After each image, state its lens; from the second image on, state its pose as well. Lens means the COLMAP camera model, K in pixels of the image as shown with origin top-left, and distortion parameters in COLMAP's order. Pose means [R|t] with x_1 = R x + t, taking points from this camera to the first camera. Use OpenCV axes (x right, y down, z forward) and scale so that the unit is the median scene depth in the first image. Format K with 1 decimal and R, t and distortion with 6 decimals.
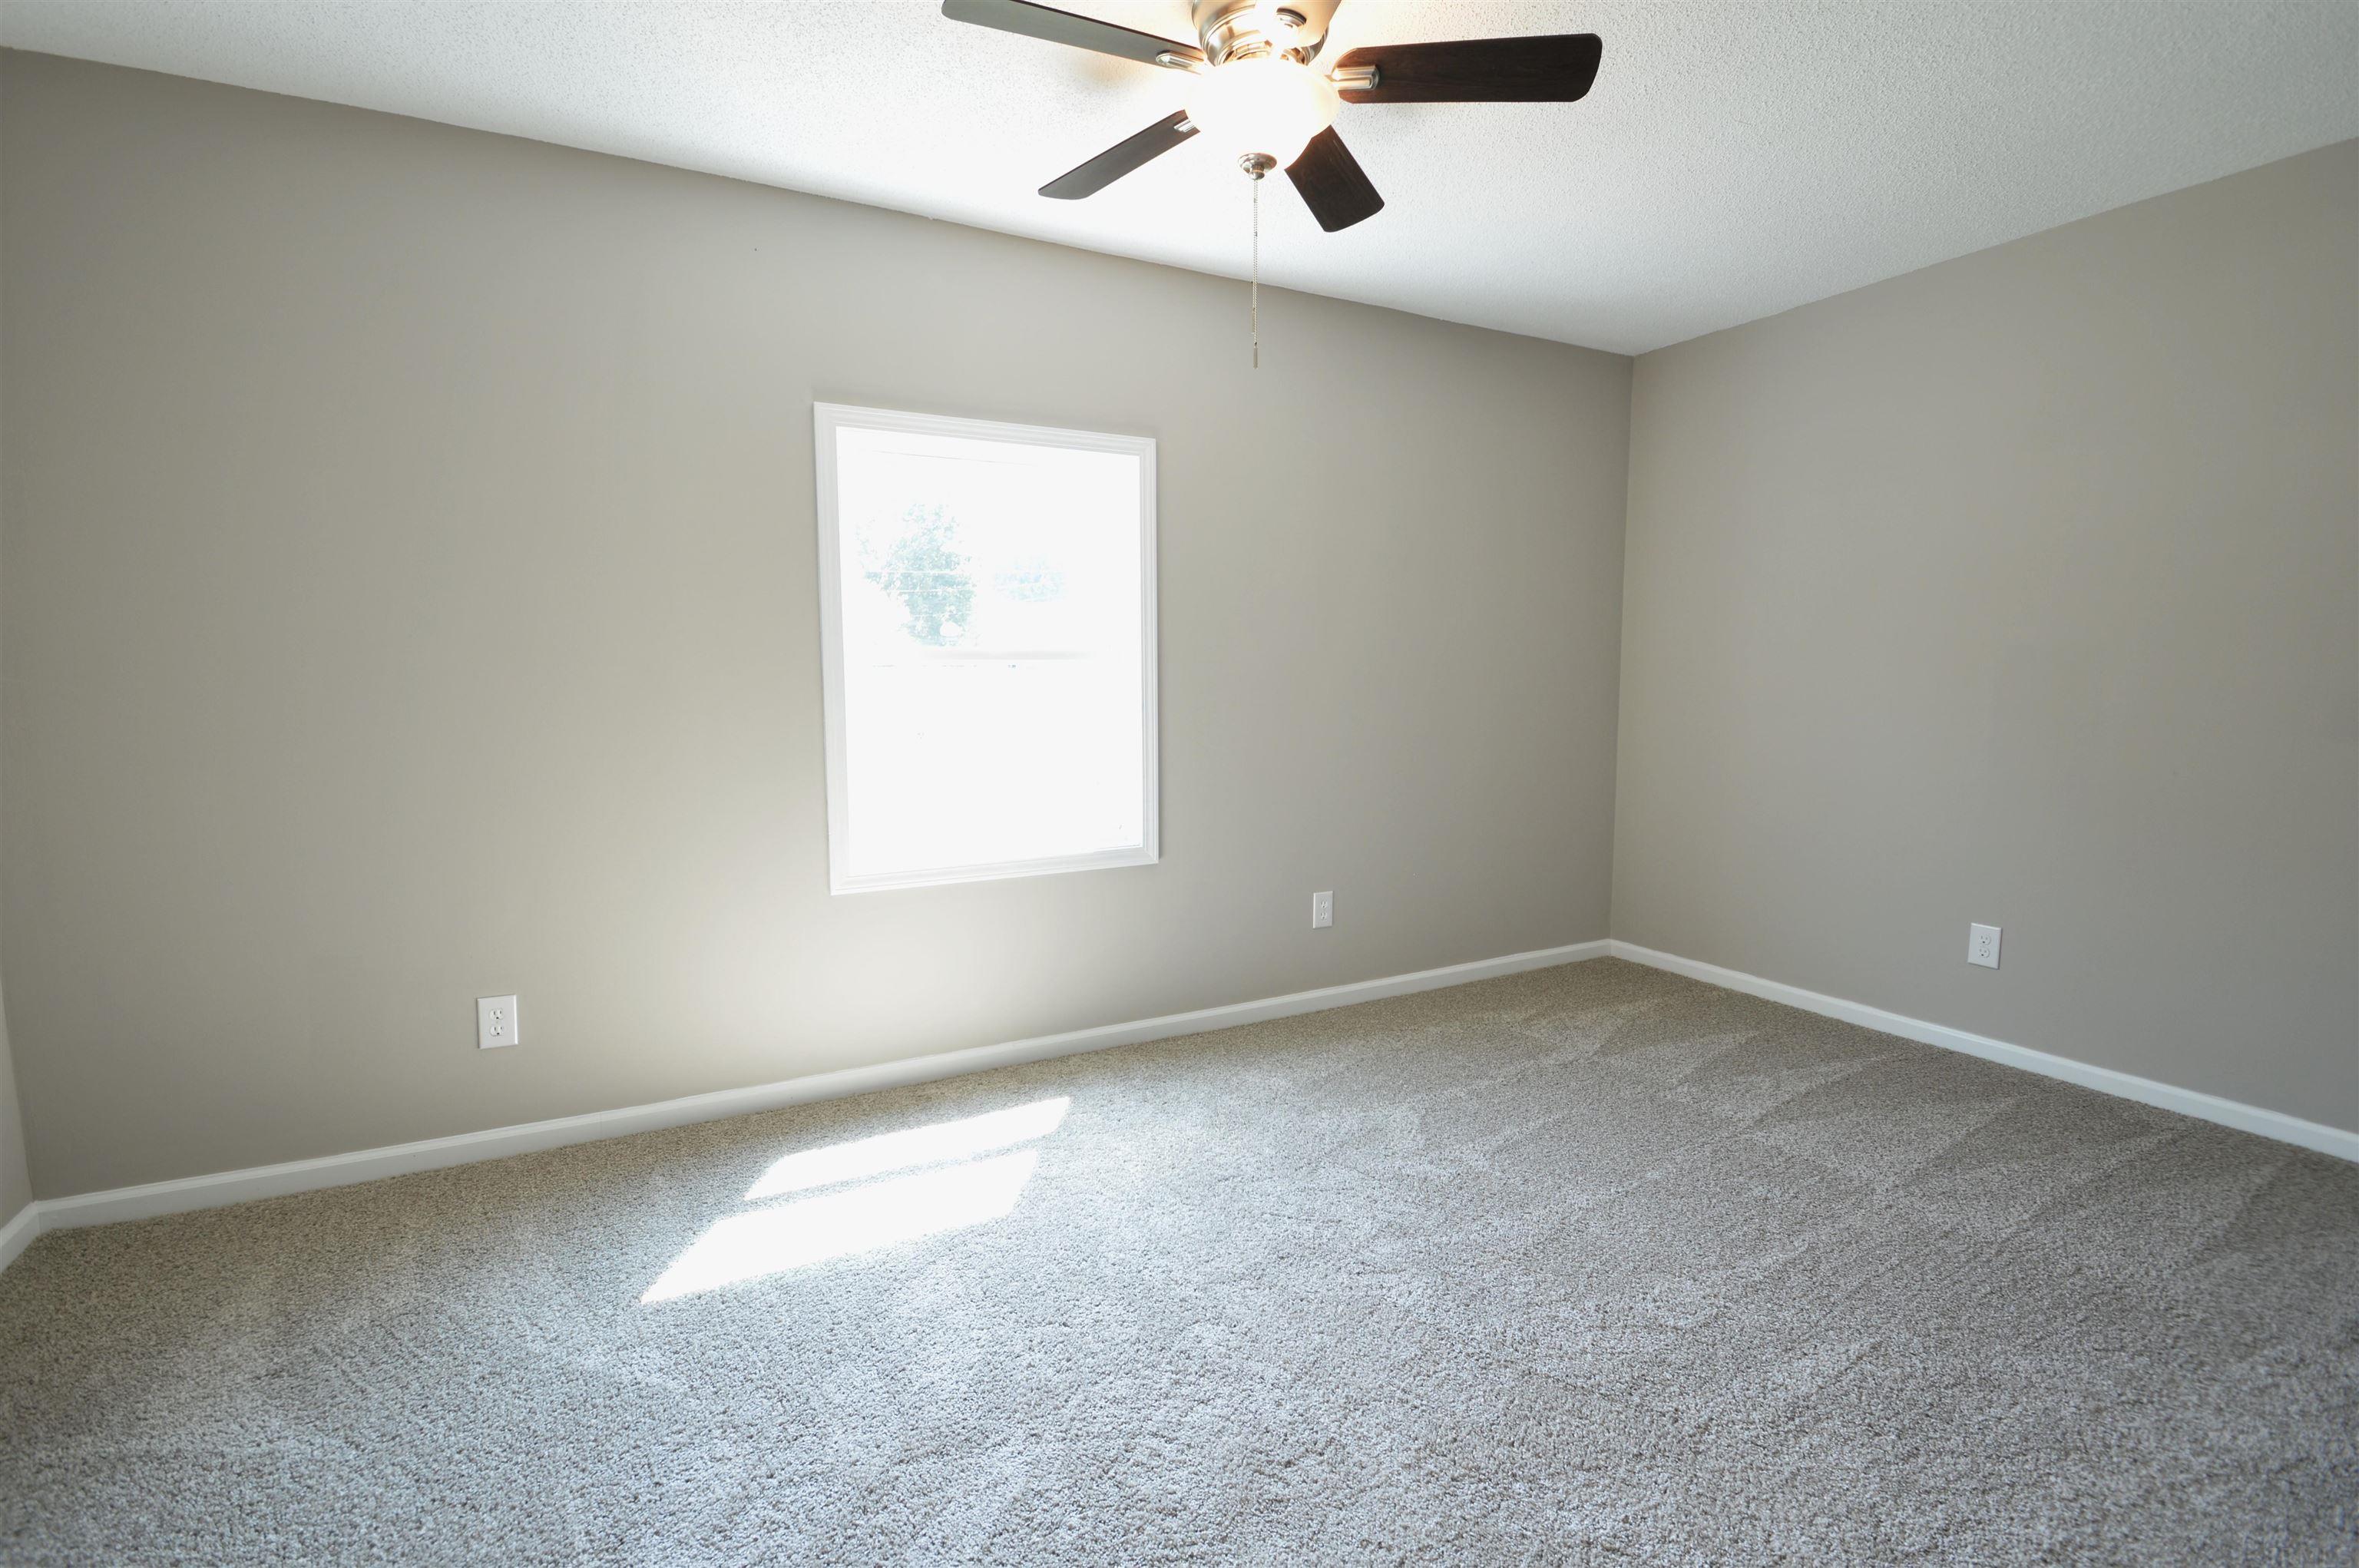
lens RADIAL K [[1053.9, 0, 1153.7], [0, 1053.9, 782.0], [0, 0, 1]] dist [0.018711, -0.022245]
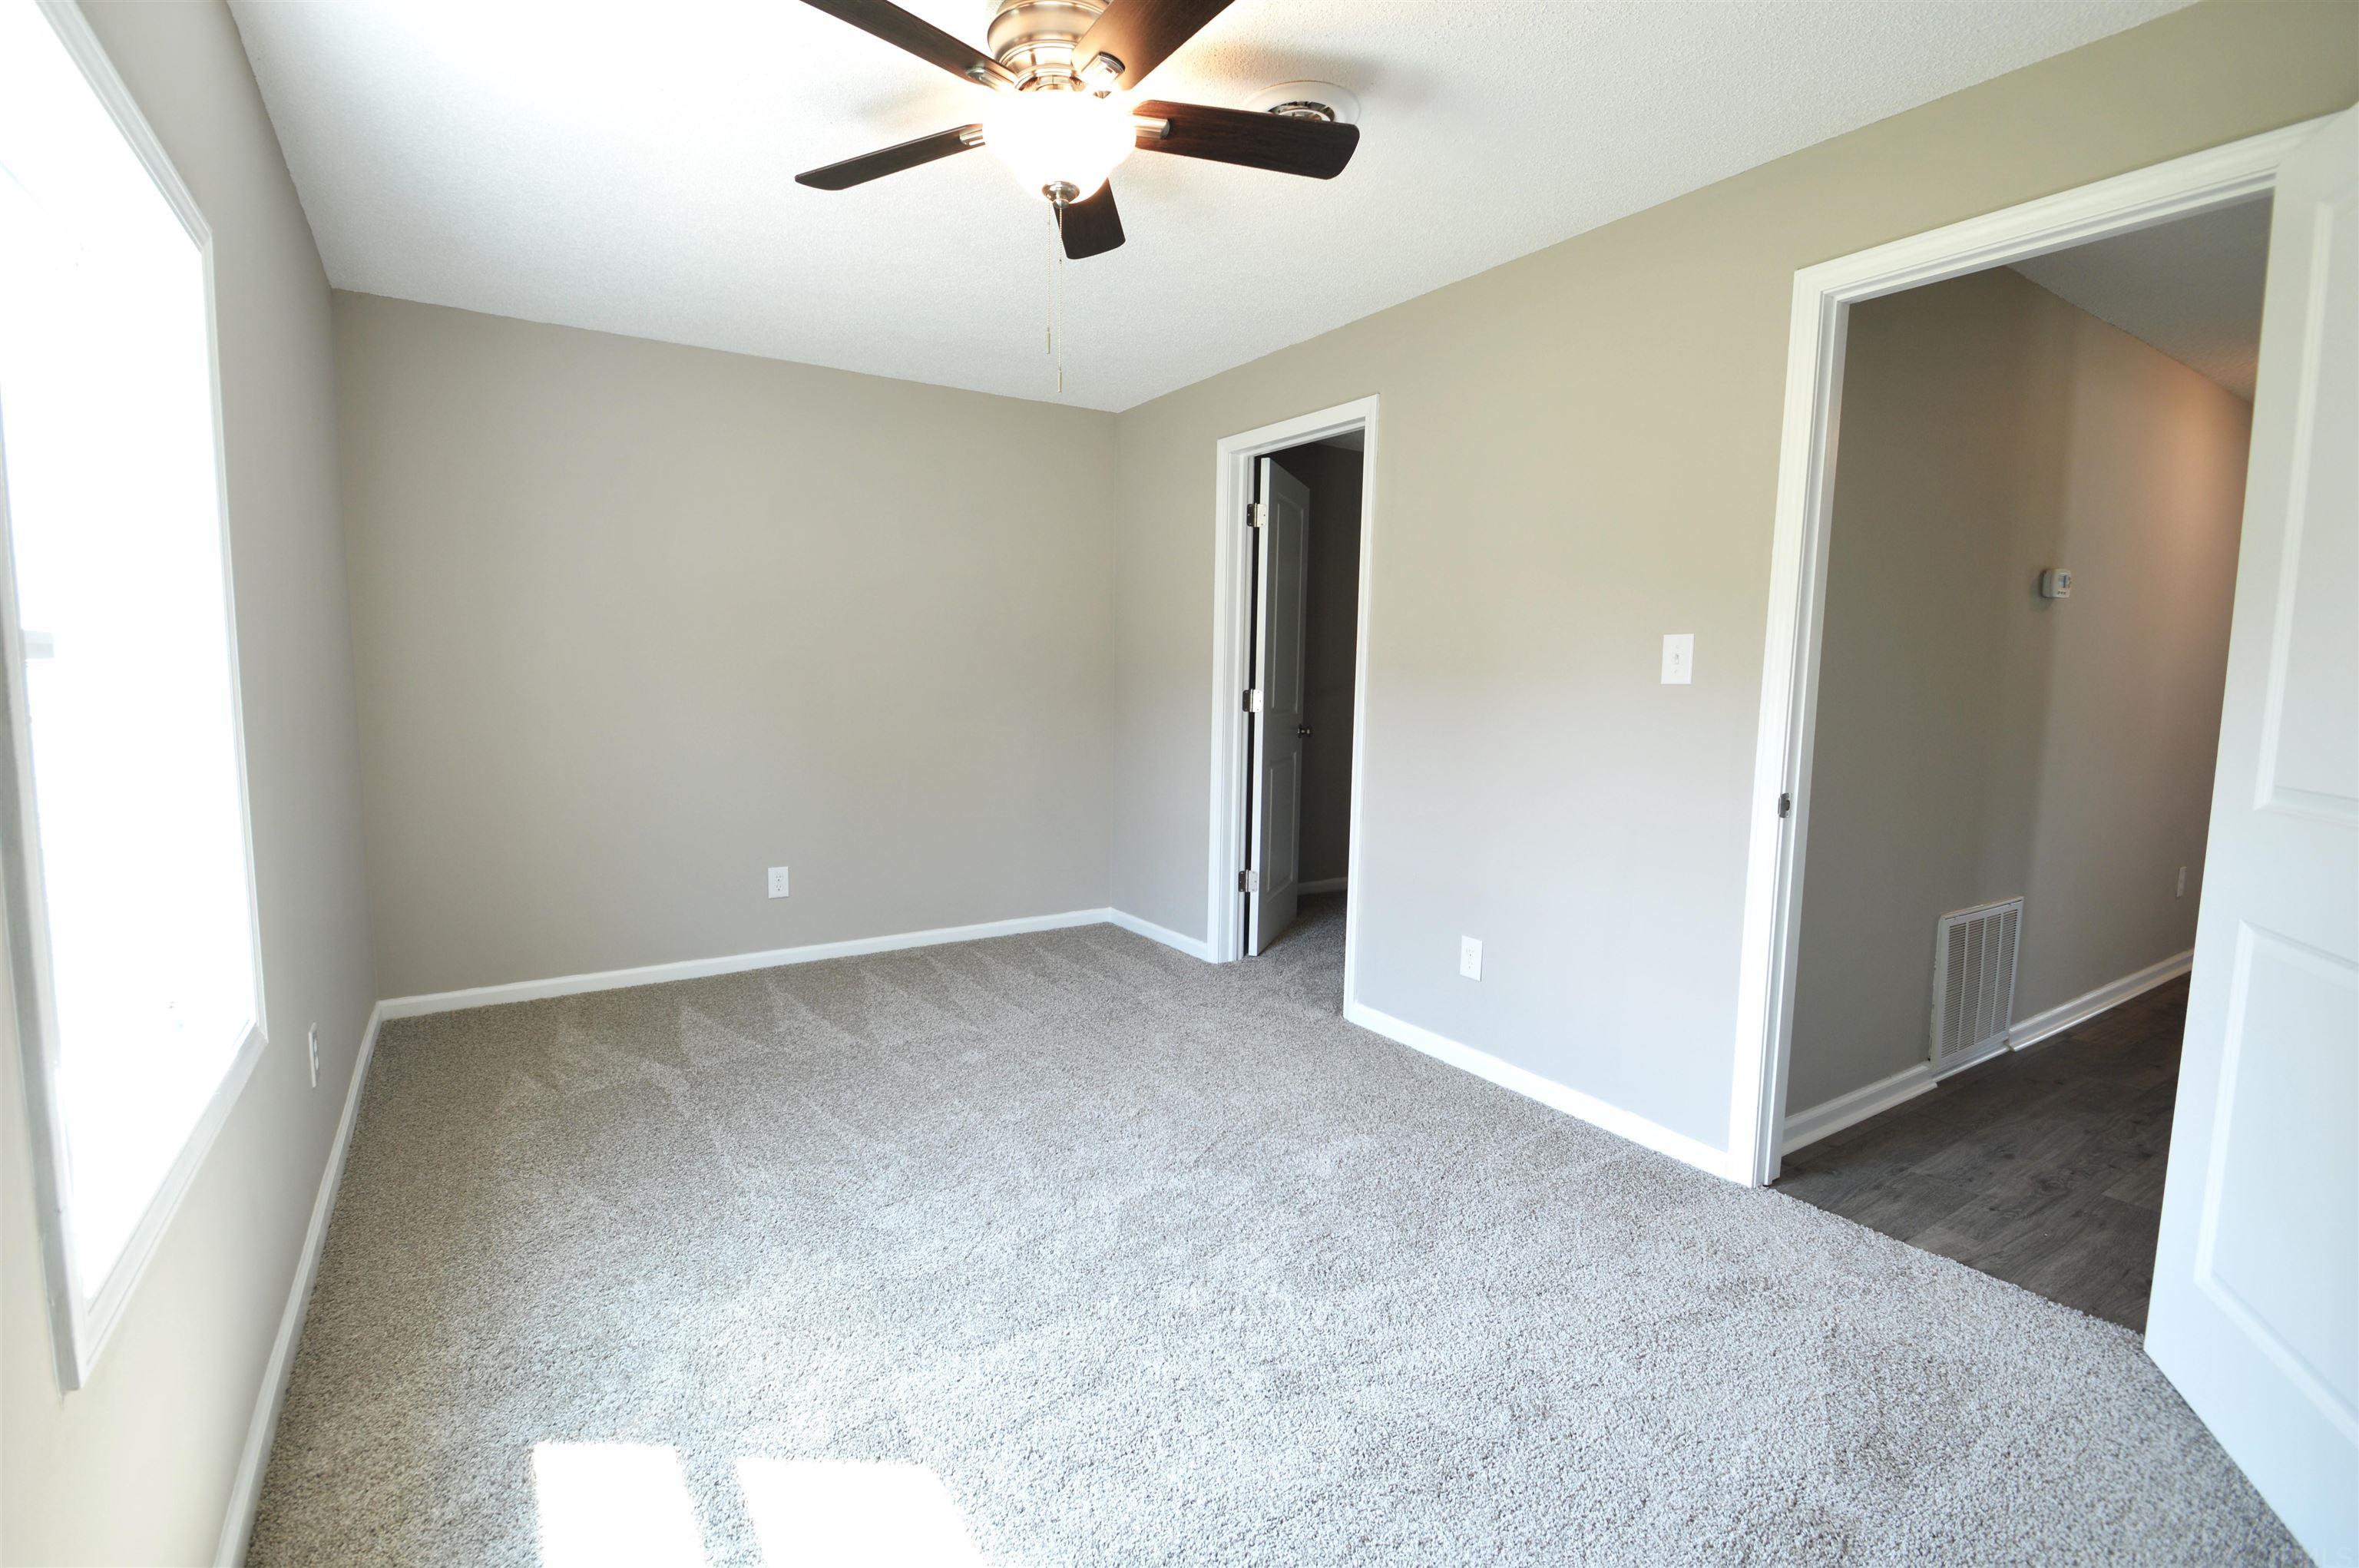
lens RADIAL K [[1053.9, 0, 1153.7], [0, 1053.9, 782.0], [0, 0, 1]] dist [0.018711, -0.022245]
pose [[-0.091500, -0.095375, 0.991227, -0.614799], [0.095023, 0.990024, 0.104031, -0.069124], [-0.991261, 0.103708, -0.081524, 0.678920]]
